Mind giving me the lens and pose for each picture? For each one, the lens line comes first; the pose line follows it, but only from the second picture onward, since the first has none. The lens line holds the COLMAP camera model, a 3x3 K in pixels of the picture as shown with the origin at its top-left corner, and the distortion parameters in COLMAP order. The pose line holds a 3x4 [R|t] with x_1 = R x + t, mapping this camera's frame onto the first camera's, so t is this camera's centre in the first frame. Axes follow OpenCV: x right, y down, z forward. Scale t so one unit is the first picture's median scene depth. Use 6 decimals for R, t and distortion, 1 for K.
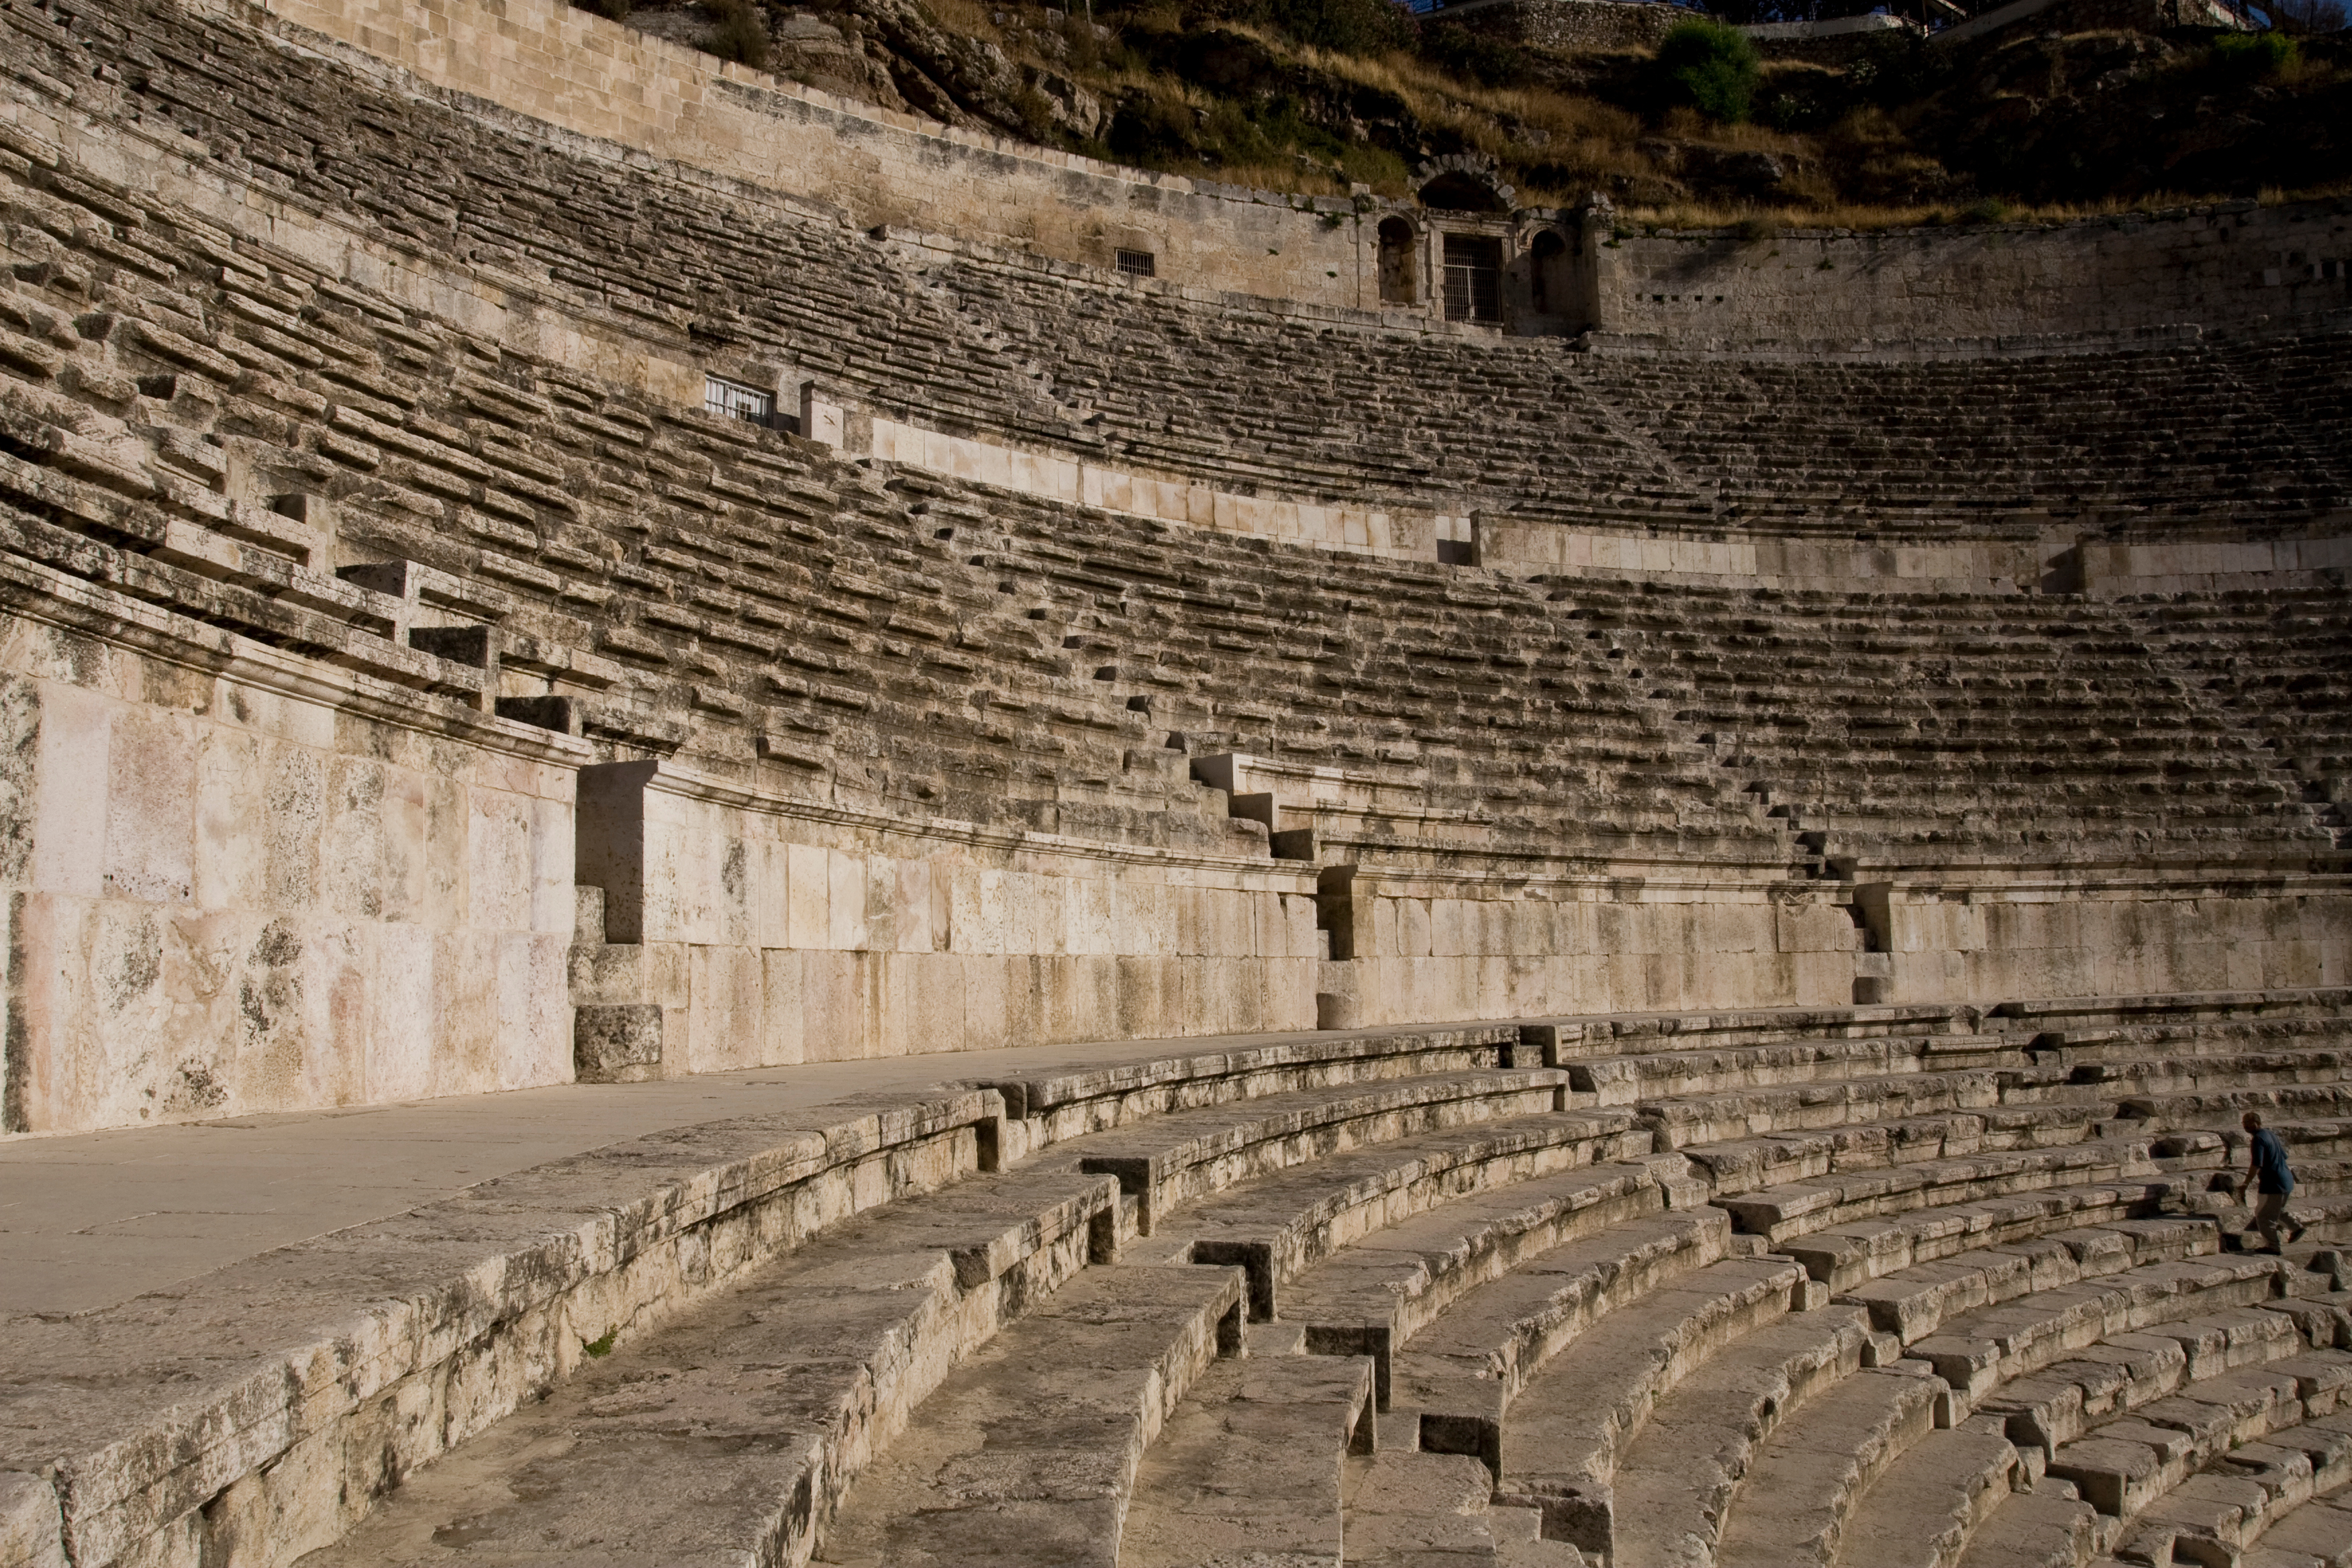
lens RADIAL K [[1827.1, 0, 1166.9], [0, 1827.1, 801.6], [0, 0, 1]] dist [-0.095622, 0.063007]
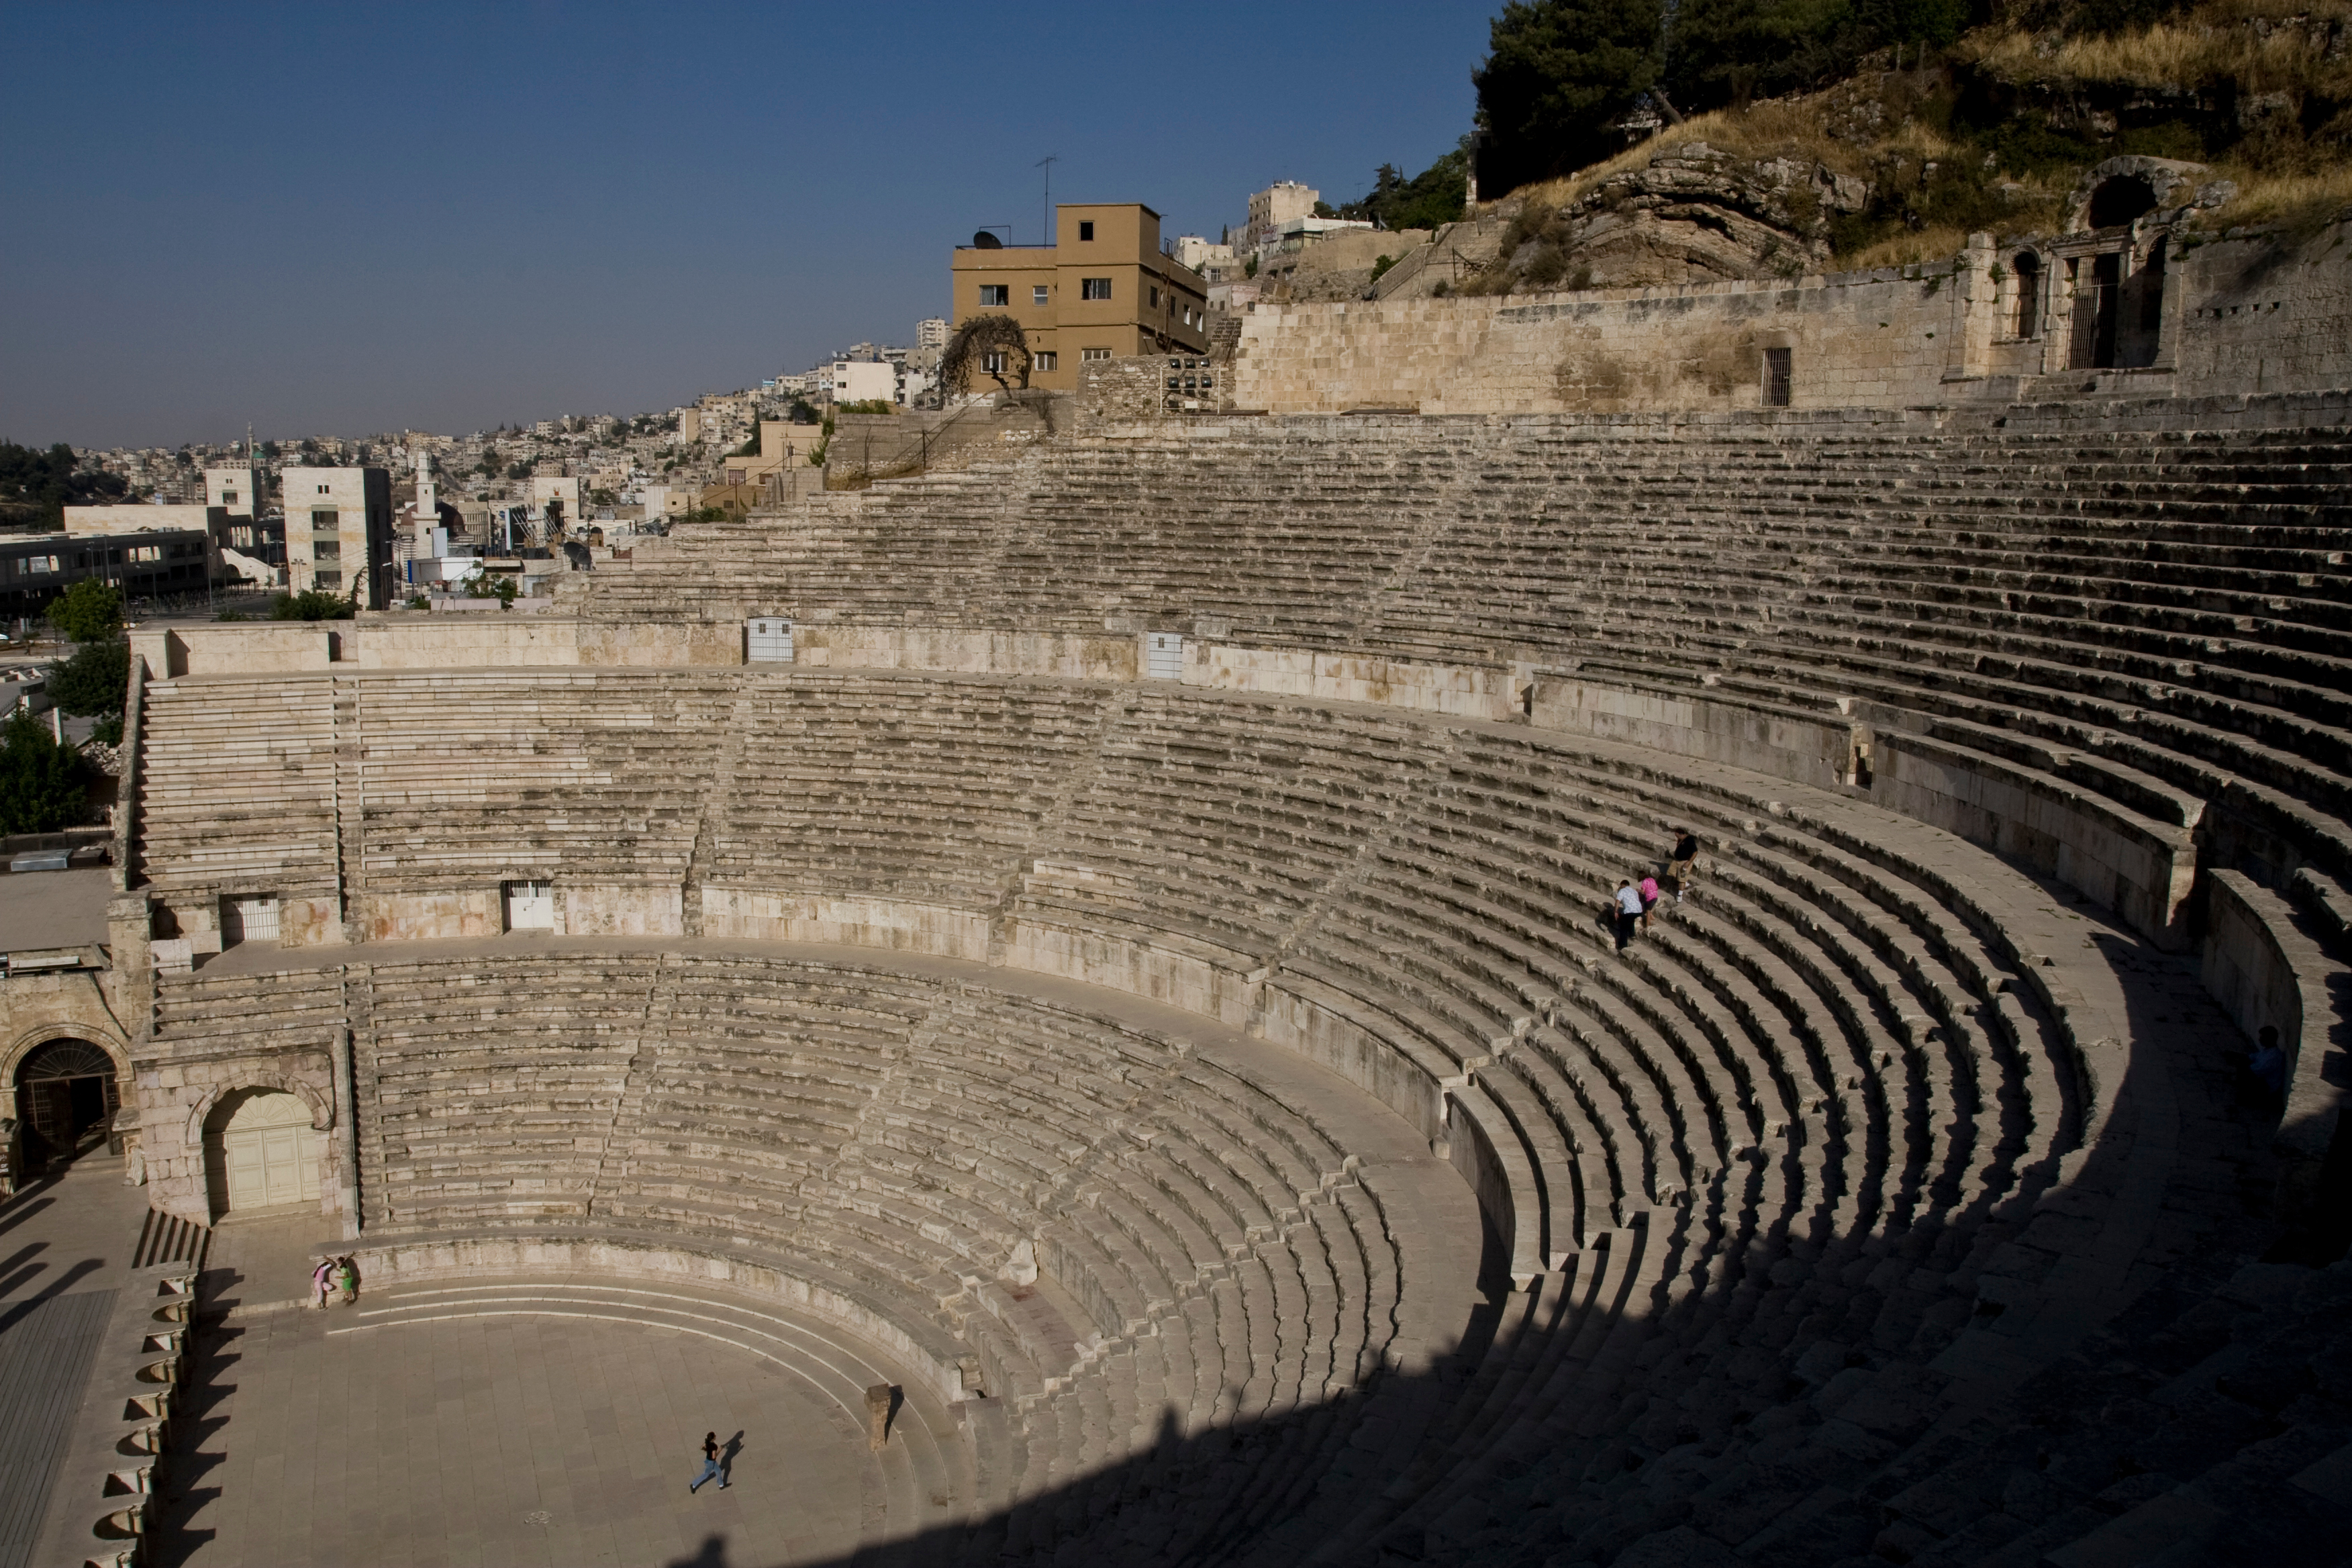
lens RADIAL K [[1839.0, 0, 1167.6], [0, 1839.0, 803.5], [0, 0, 1]] dist [-0.090486, 0.061103]
pose [[0.178942, 0.199977, -0.963322, 1.359975], [0.086175, 0.972177, 0.217823, -0.347306], [0.980078, -0.121991, 0.156730, 0.381242]]
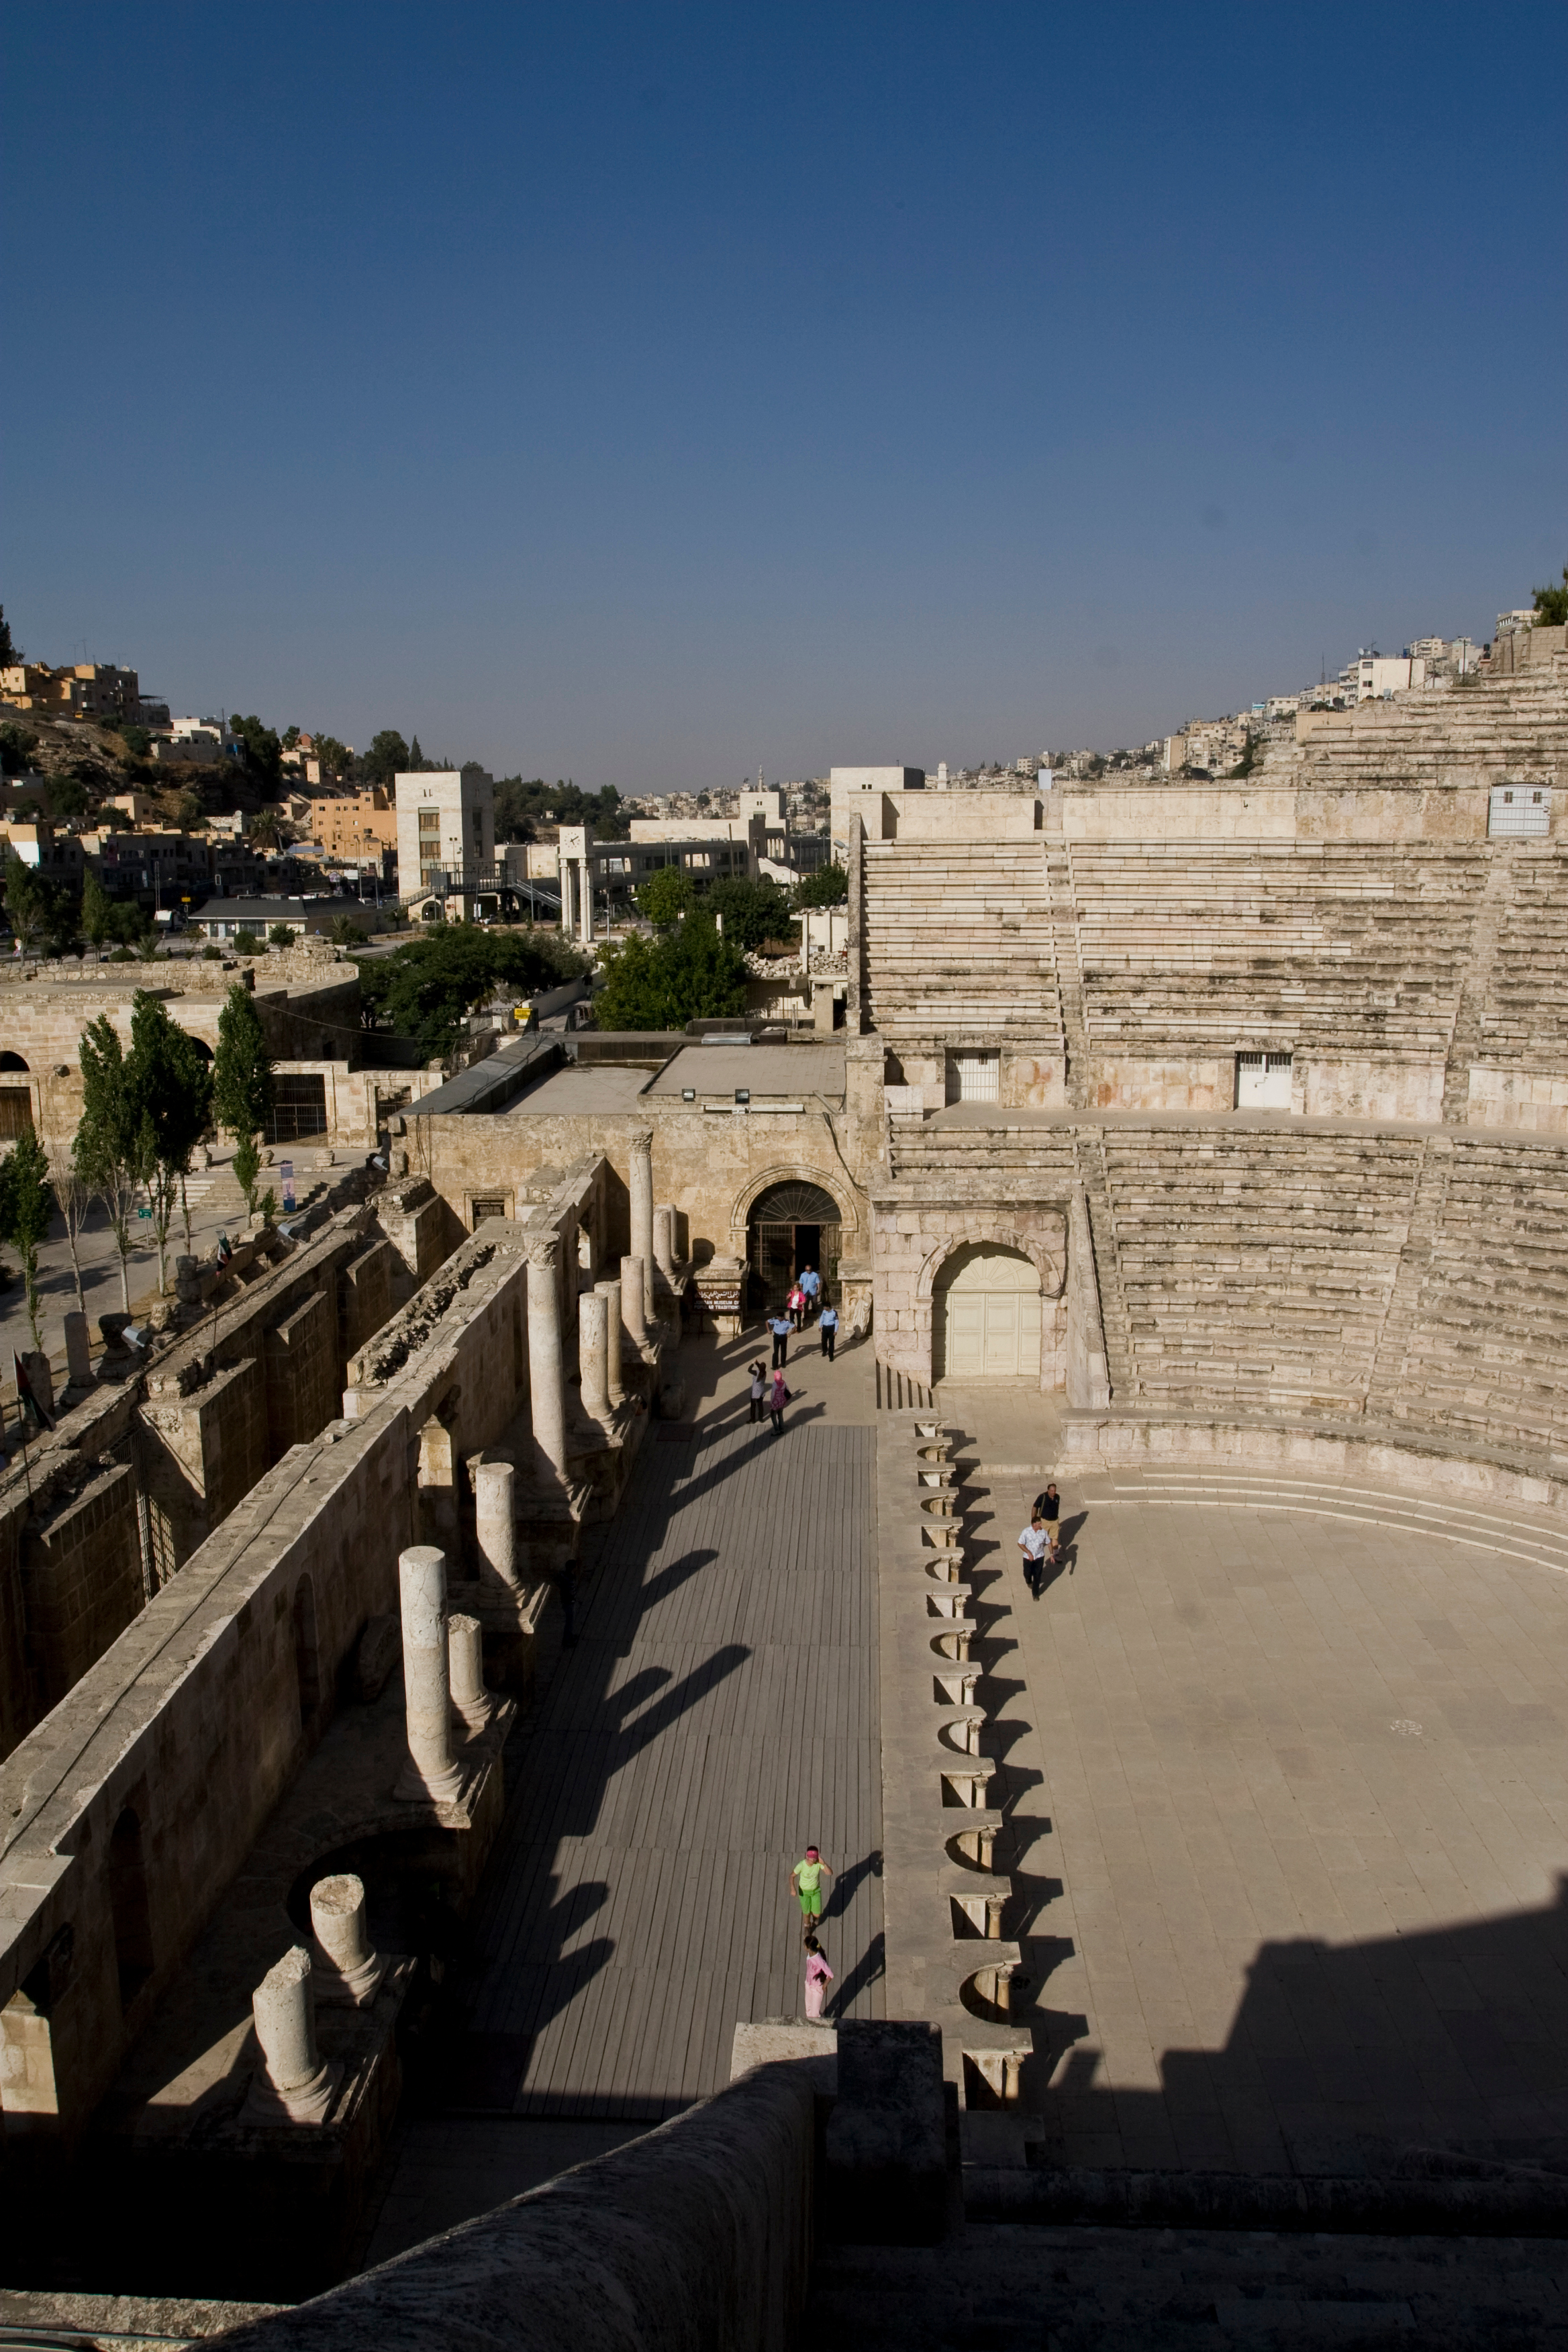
lens RADIAL K [[1839.0, 0, 768.6], [0, 1839.0, 1168.9], [0, 0, 1]] dist [-0.090486, 0.061103]
pose [[-0.270068, 0.208422, -0.940013, 1.223069], [0.118284, 0.976077, 0.182435, -0.215671], [0.955548, -0.061919, -0.288260, 0.137357]]
